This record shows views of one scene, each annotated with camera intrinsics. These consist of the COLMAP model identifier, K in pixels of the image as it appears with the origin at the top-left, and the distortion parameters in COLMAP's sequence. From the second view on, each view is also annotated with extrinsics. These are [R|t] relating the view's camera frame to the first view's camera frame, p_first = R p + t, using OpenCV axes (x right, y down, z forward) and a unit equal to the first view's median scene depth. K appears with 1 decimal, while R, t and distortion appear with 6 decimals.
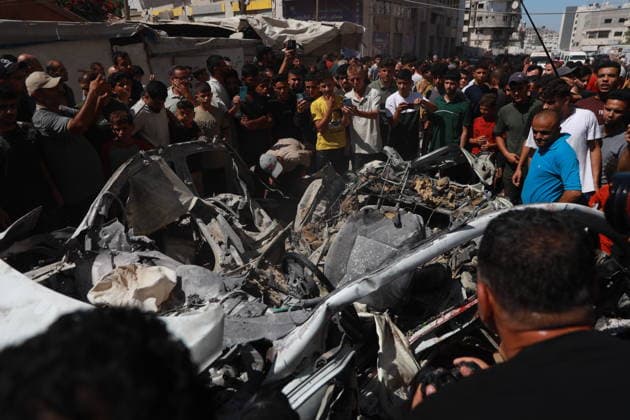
lens RADIAL K [[423.5, 0, 315.0], [0, 423.5, 210.0], [0, 0, 1]] dist [-0.107553, 0.074321]
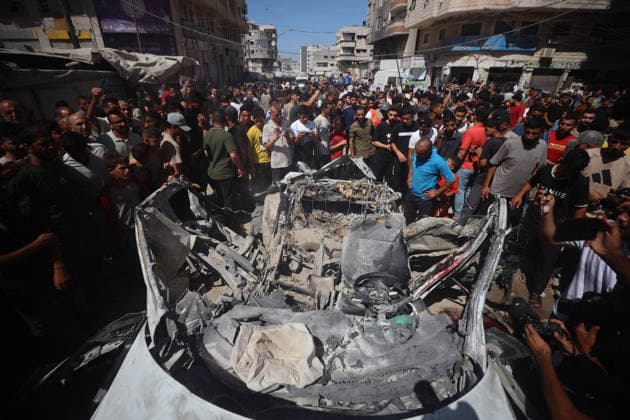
lens RADIAL K [[280.3, 0, 316.4], [0, 280.3, 211.3], [0, 0, 1]] dist [-0.056894, 0.015634]
pose [[0.850222, -0.213406, 0.481227, -0.097975], [0.166800, 0.976253, 0.138232, -0.039704], [-0.499299, -0.037260, 0.865628, 0.056471]]
